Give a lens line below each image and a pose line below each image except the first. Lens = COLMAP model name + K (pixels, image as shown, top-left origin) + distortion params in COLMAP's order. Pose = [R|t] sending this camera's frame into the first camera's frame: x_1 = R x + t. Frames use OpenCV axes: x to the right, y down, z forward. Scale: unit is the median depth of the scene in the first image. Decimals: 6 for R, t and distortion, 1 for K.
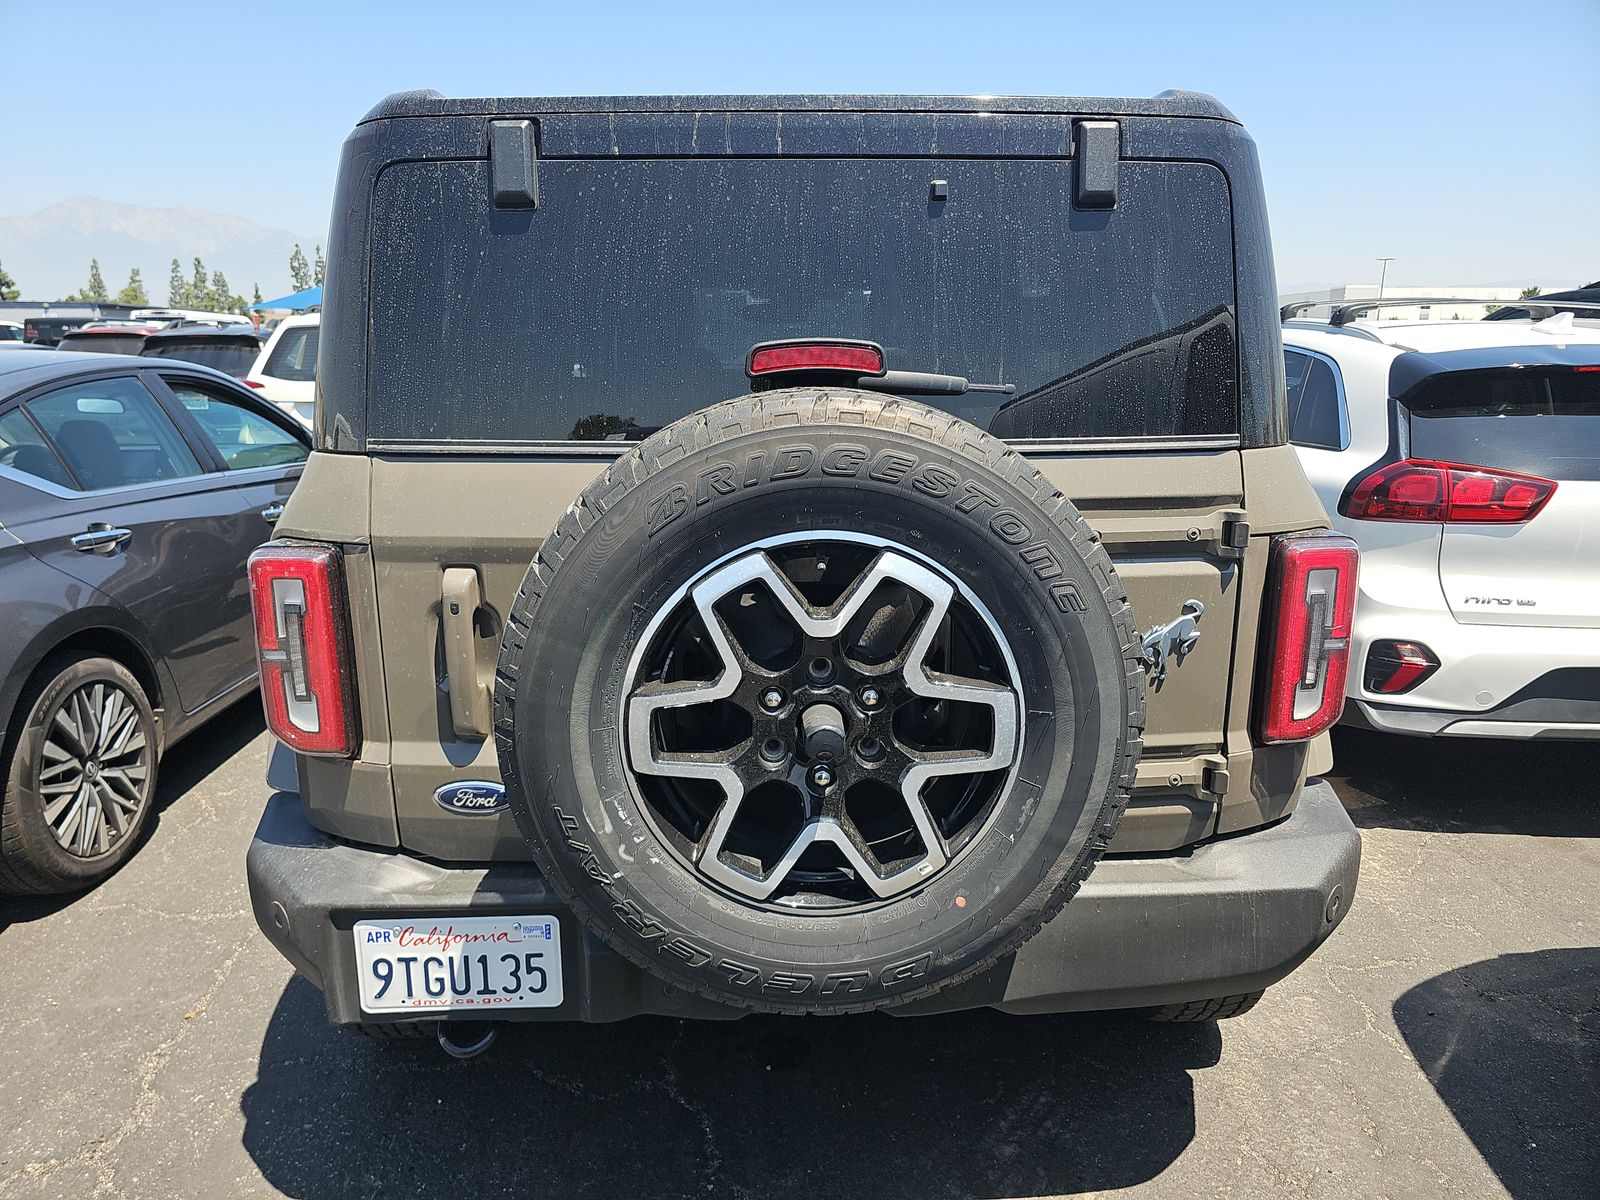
lens RADIAL K [[1076.6, 0, 799.8], [0, 1076.6, 588.2], [0, 0, 1]] dist [0.022569, -0.023873]
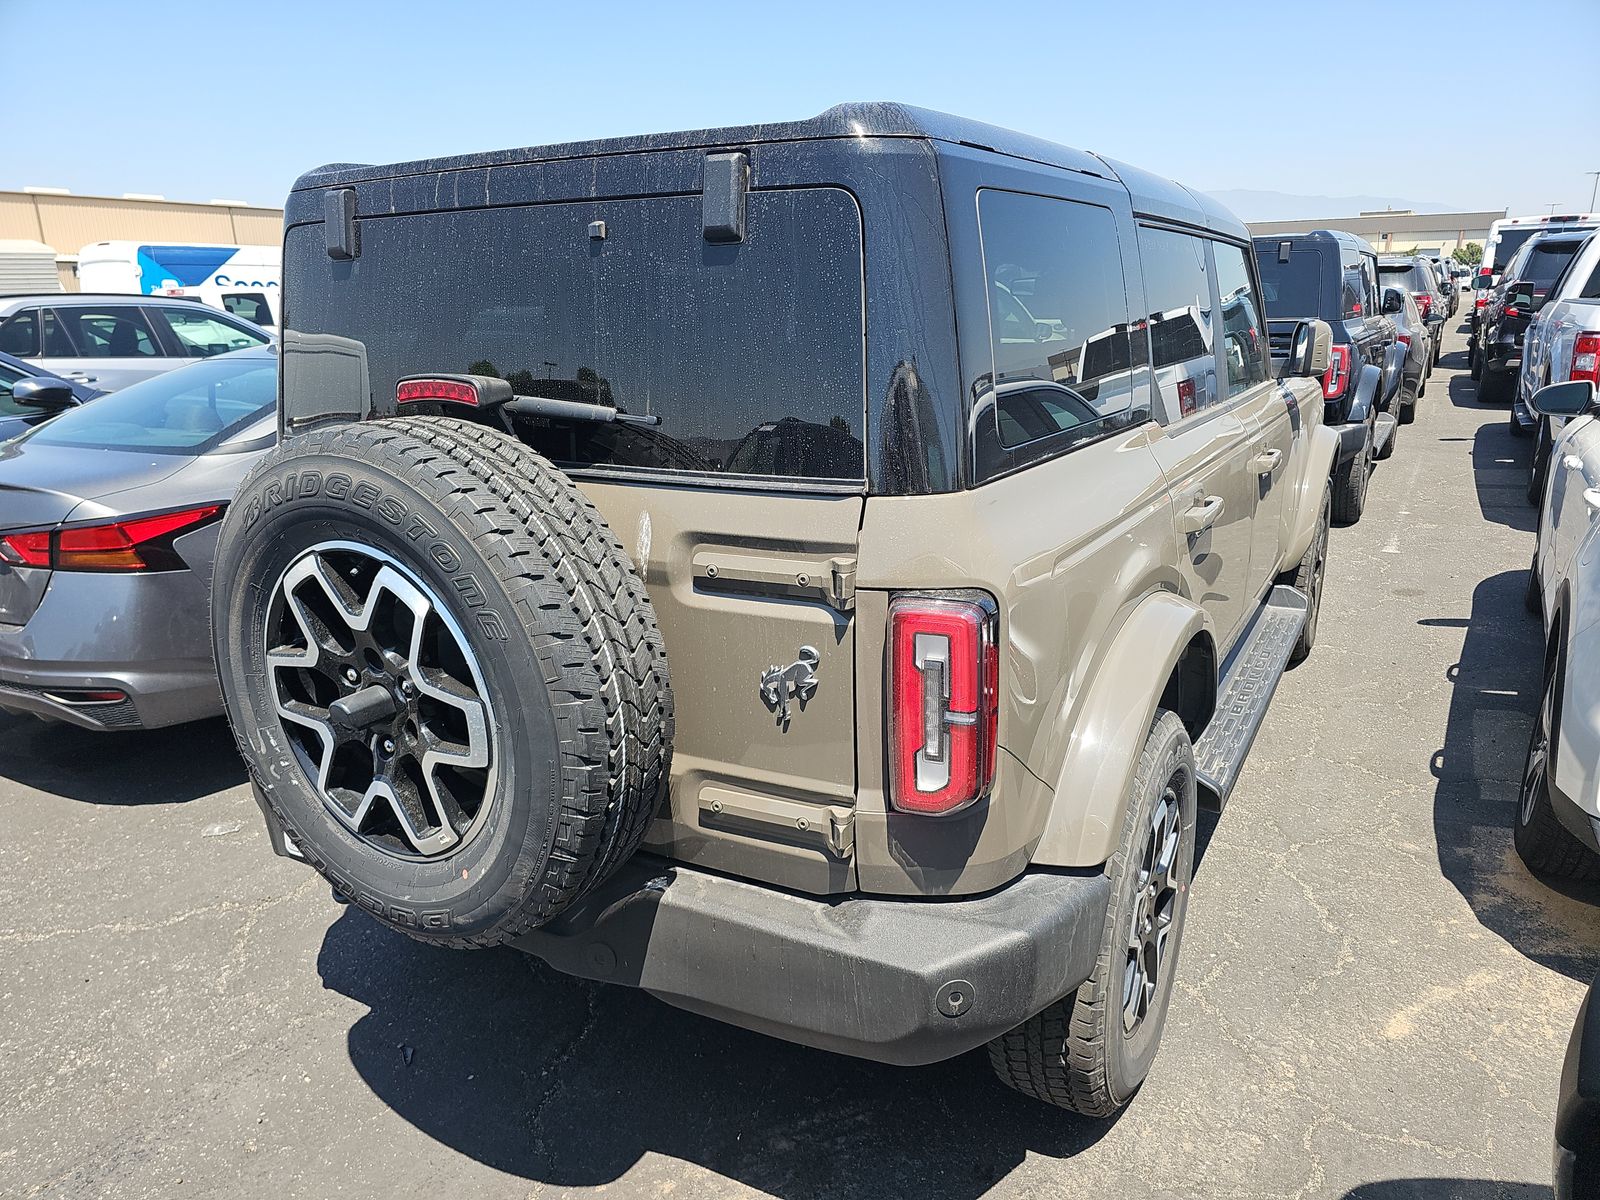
lens RADIAL K [[1076.6, 0, 810.6], [0, 1076.6, 607.5], [0, 0, 1]] dist [0.022569, -0.023873]
pose [[0.857955, 0.132285, -0.496402, 0.900006], [-0.100810, 0.990844, 0.089813, -0.118811], [0.503737, -0.027013, 0.863434, 0.178000]]
